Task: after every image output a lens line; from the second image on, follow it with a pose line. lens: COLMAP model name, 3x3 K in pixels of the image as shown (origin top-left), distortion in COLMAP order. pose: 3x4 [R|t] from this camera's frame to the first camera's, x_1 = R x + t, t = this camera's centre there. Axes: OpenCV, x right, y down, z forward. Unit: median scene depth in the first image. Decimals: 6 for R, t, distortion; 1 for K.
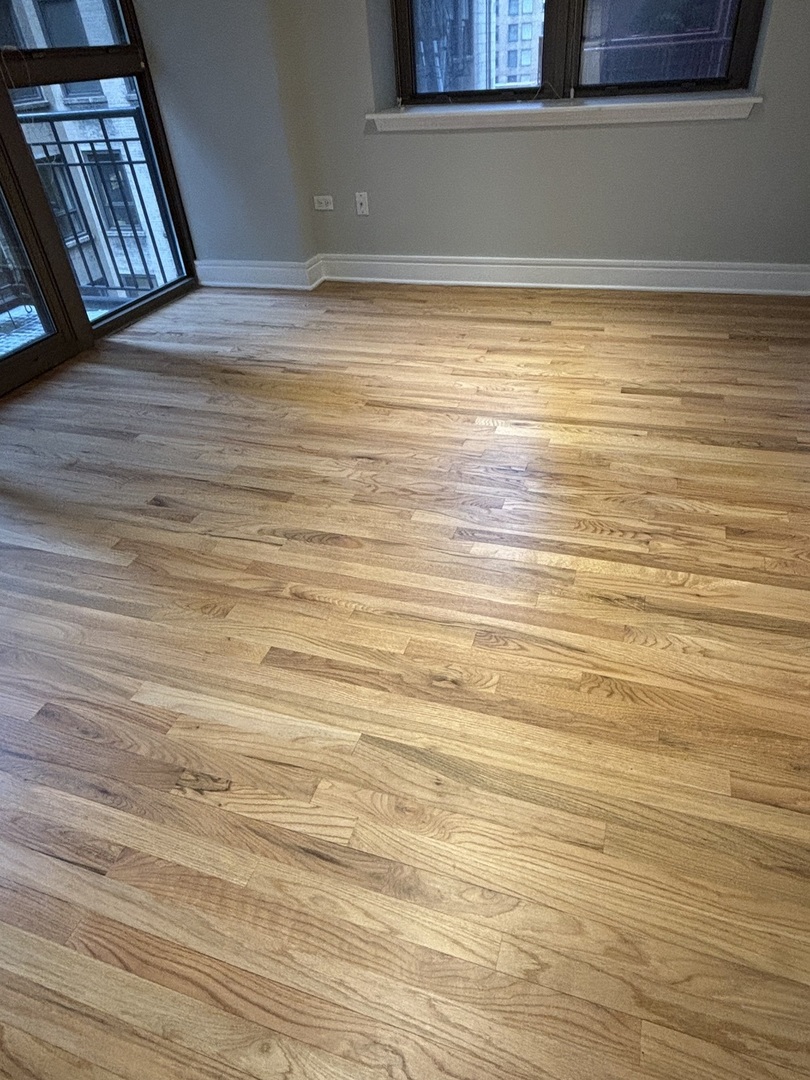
lens RADIAL K [[657.0, 0, 410.2], [0, 657.0, 538.9], [0, 0, 1]] dist [0.045831, -0.061178]
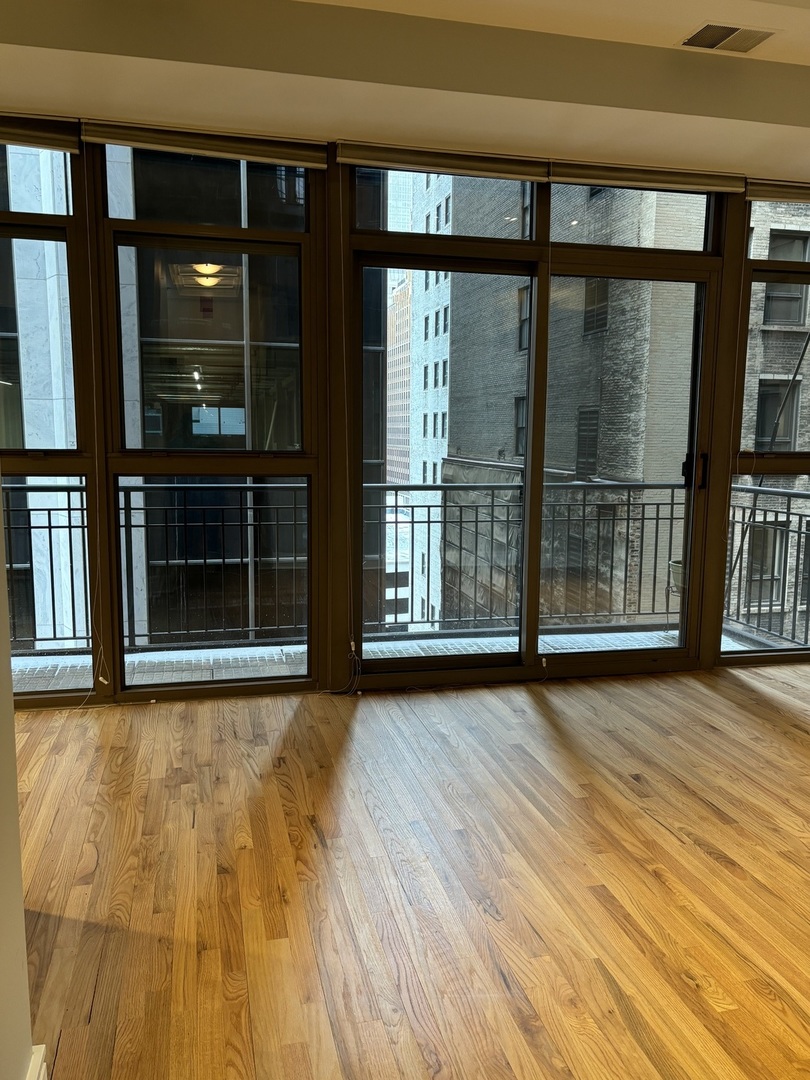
lens RADIAL K [[831.7, 0, 409.2], [0, 831.7, 540.2], [0, 0, 1]] dist [0.046264, -0.047902]
pose [[0.538382, 0.181293, -0.822969, 0.487125], [-0.546174, 0.818772, -0.176935, 0.073655], [0.641747, 0.544743, 0.539830, -0.262665]]
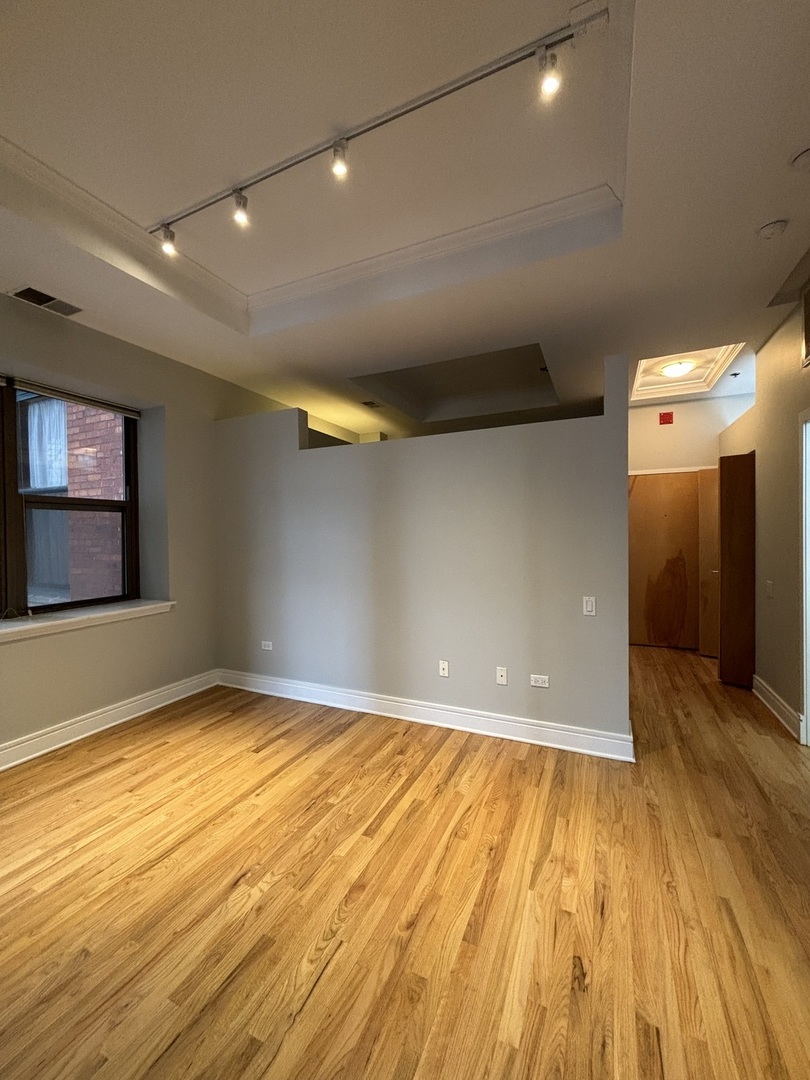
lens RADIAL K [[435.1, 0, 404.7], [0, 435.1, 537.2], [0, 0, 1]] dist [-0.011111, 0.005021]
pose [[0.111749, 0.053720, 0.992283, -0.771763], [0.606968, 0.786942, -0.110959, -0.315238], [-0.786830, 0.614684, 0.055333, 0.337420]]
